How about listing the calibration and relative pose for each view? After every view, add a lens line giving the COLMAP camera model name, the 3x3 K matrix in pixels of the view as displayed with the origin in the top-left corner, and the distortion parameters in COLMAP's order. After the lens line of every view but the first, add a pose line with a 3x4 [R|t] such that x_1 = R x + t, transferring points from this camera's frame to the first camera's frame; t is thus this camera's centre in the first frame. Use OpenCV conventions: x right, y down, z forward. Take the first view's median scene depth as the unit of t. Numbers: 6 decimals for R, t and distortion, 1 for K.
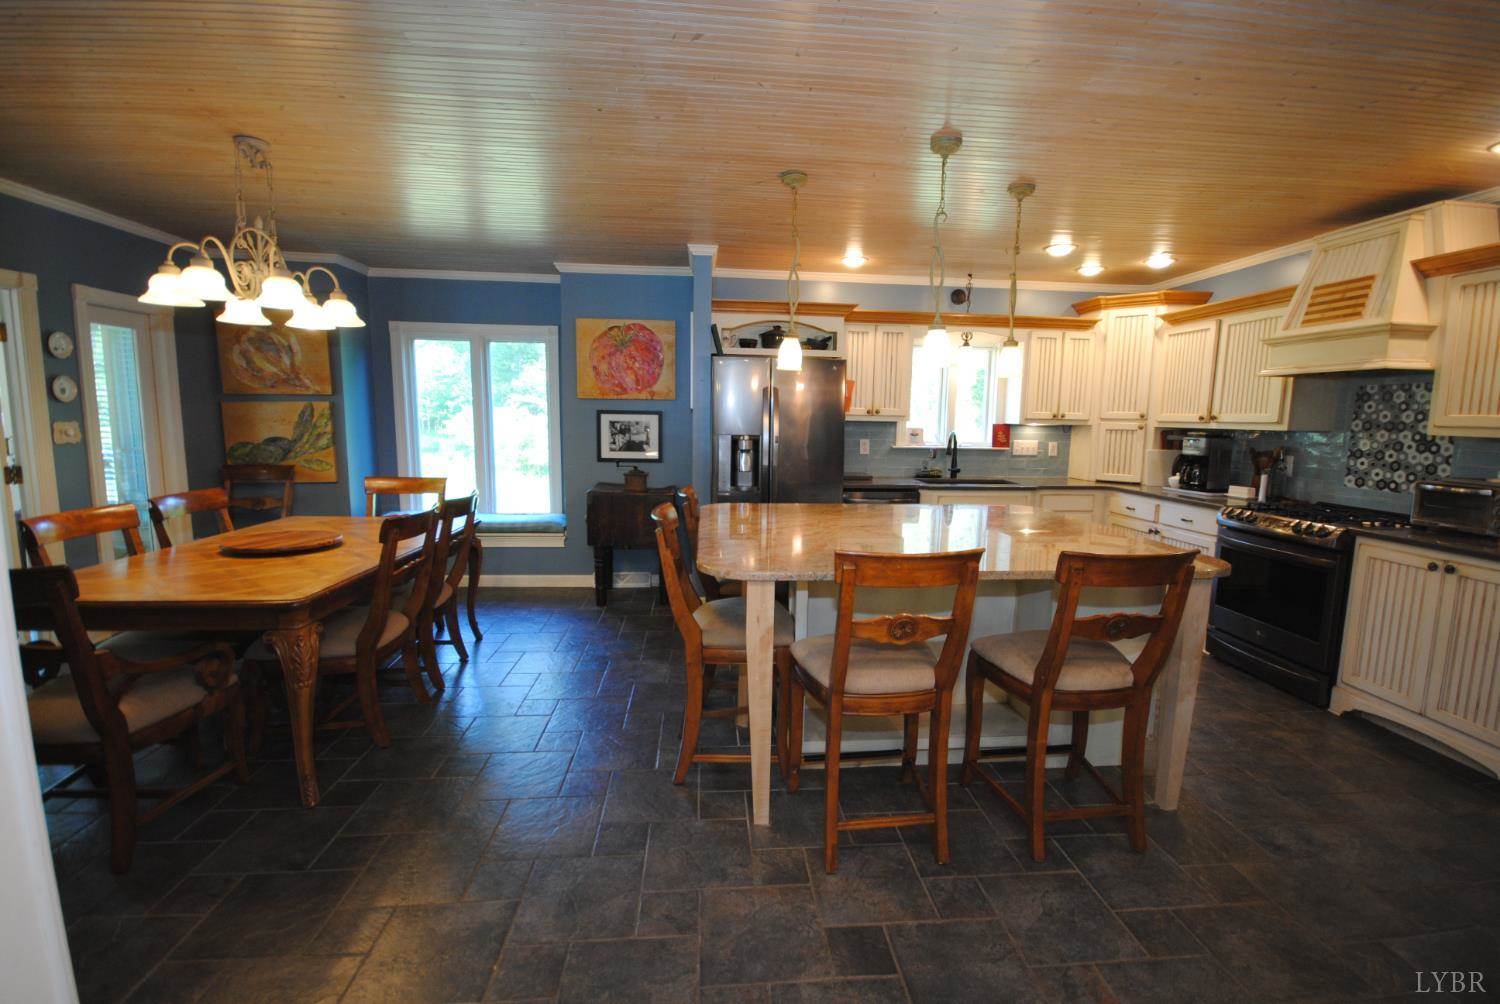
lens RADIAL K [[659.0, 0, 756.2], [0, 659.0, 501.9], [0, 0, 1]] dist [0.012684, -0.012889]
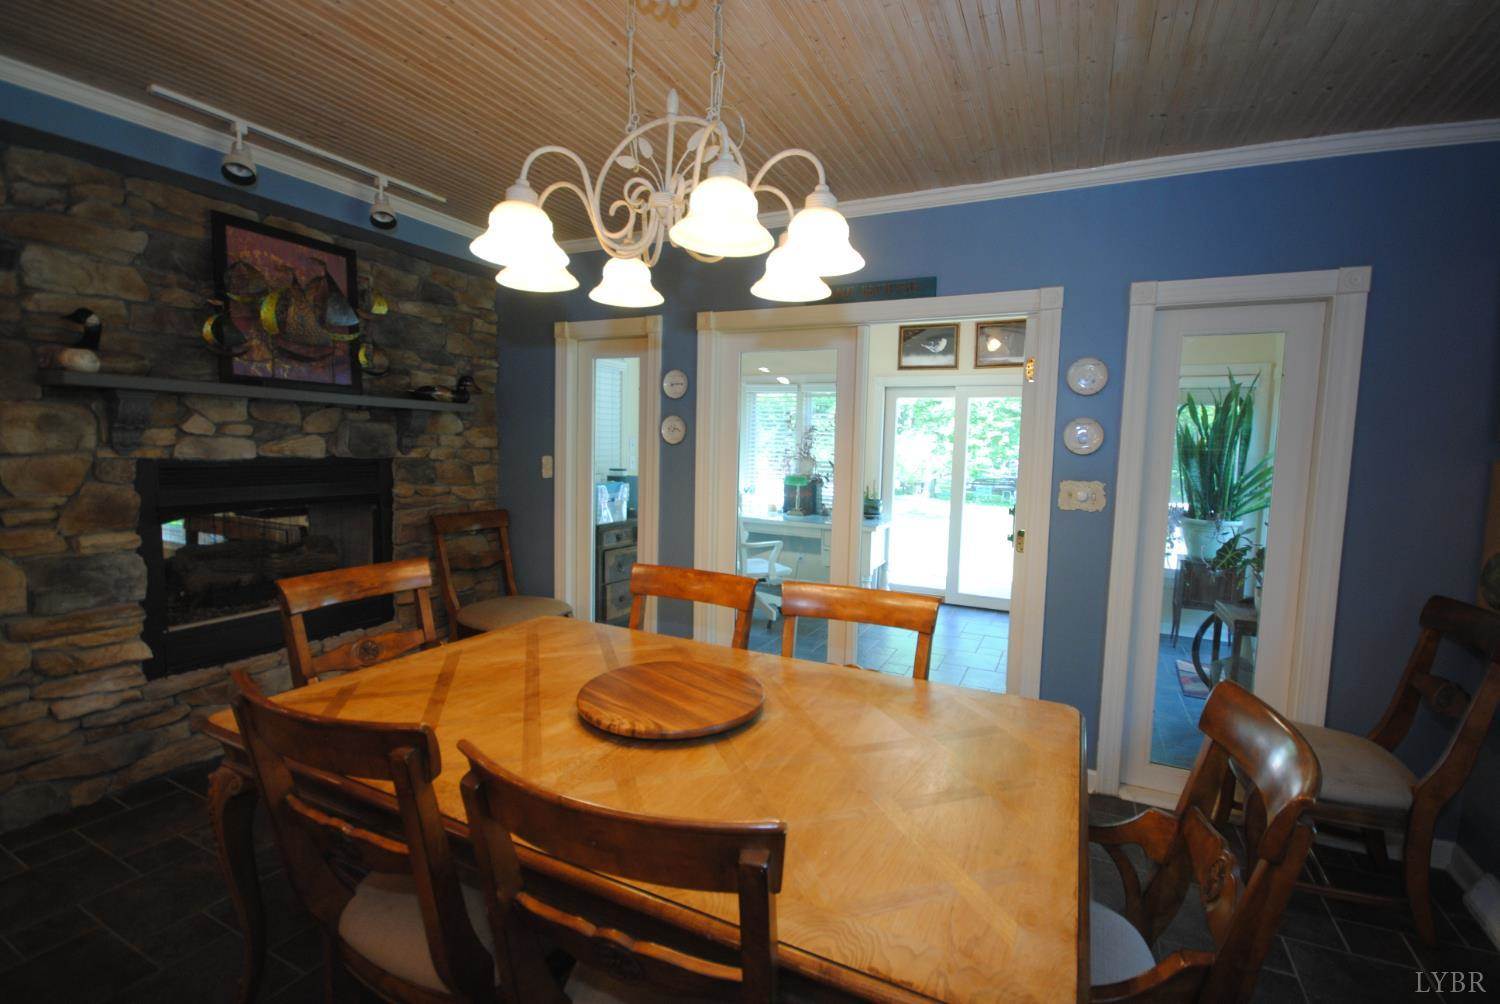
lens RADIAL K [[659.0, 0, 764.5], [0, 659.0, 505.3], [0, 0, 1]] dist [0.012684, -0.012889]
pose [[-0.500556, 0.046369, -0.864461, -0.179006], [-0.148412, 0.979185, 0.138459, -0.108088], [0.852888, 0.197603, -0.483255, 0.794057]]
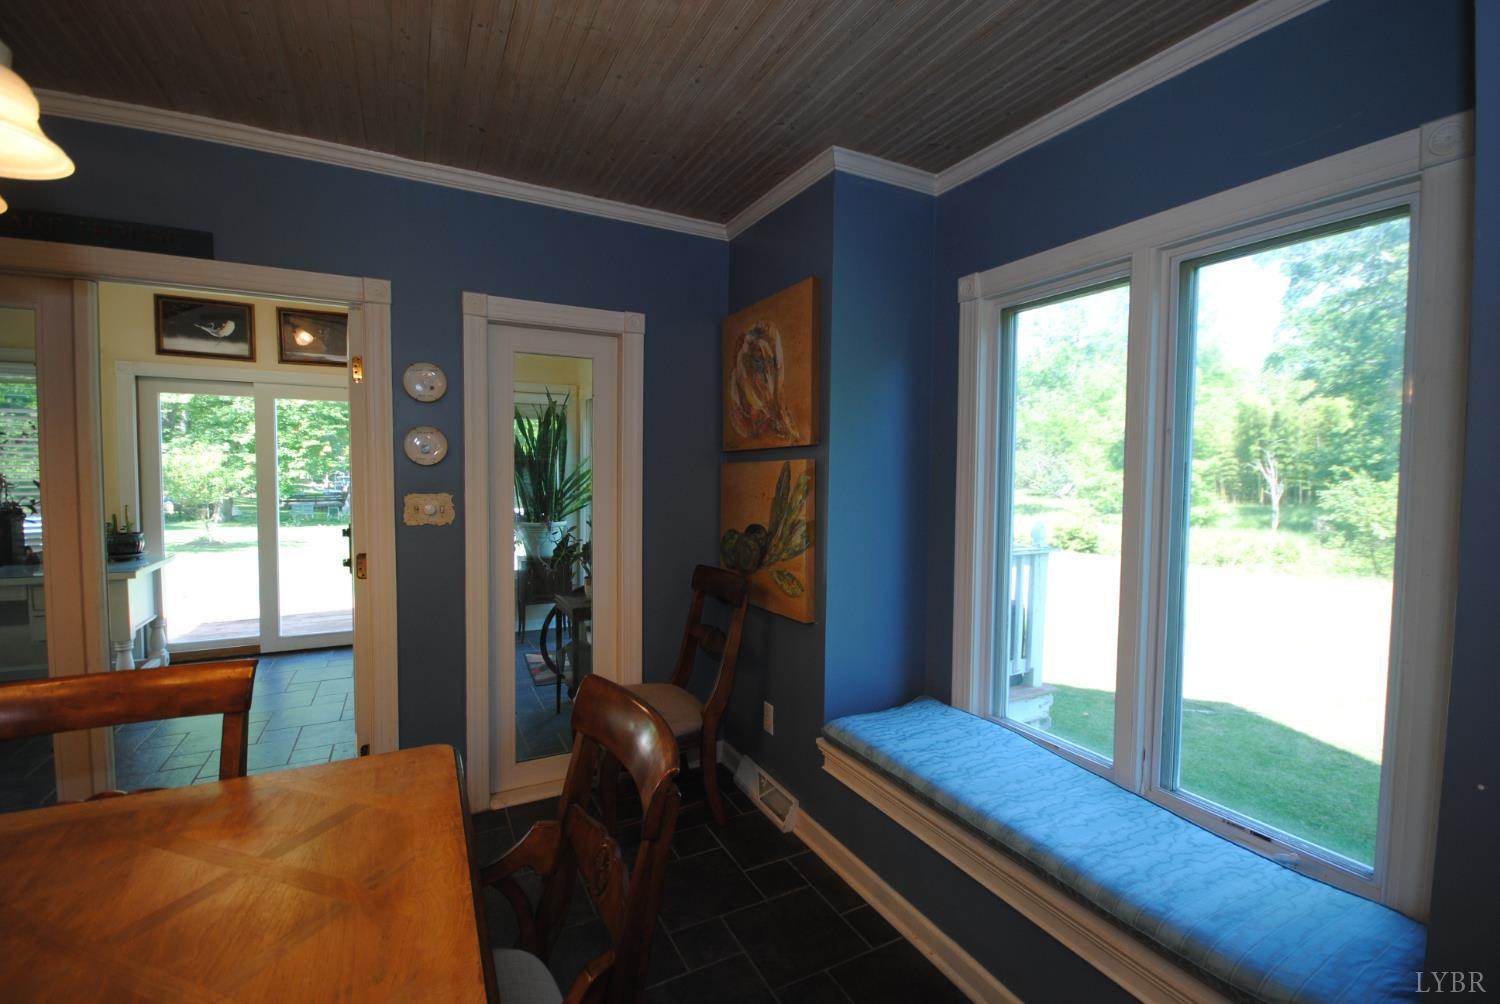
lens RADIAL K [[659.0, 0, 767.4], [0, 659.0, 500.4], [0, 0, 1]] dist [0.012684, -0.012889]
pose [[0.399823, 0.030331, -0.916091, -0.211330], [-0.124814, 0.991944, -0.021632, -0.107672], [0.908055, 0.122990, 0.400388, 0.784067]]
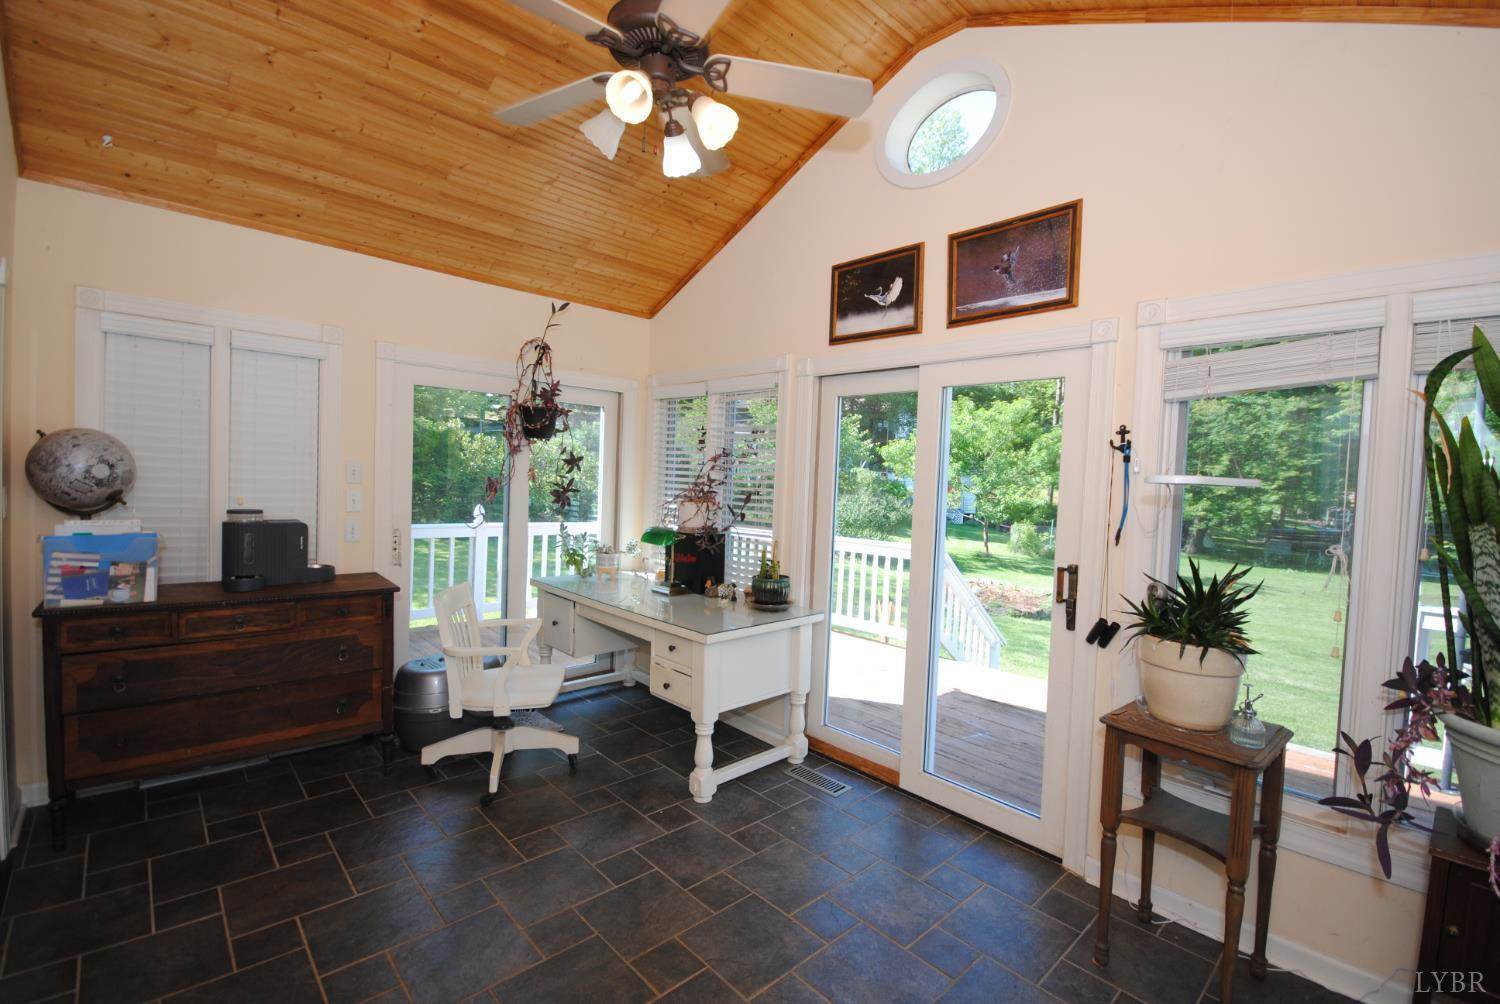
lens RADIAL K [[659.0, 0, 758.5], [0, 659.0, 502.4], [0, 0, 1]] dist [0.012684, -0.012889]
pose [[-0.778726, -0.023649, -0.626918, -0.901326], [-0.135876, 0.981928, 0.131738, -0.141959], [0.612473, 0.187771, -0.767866, 0.872752]]
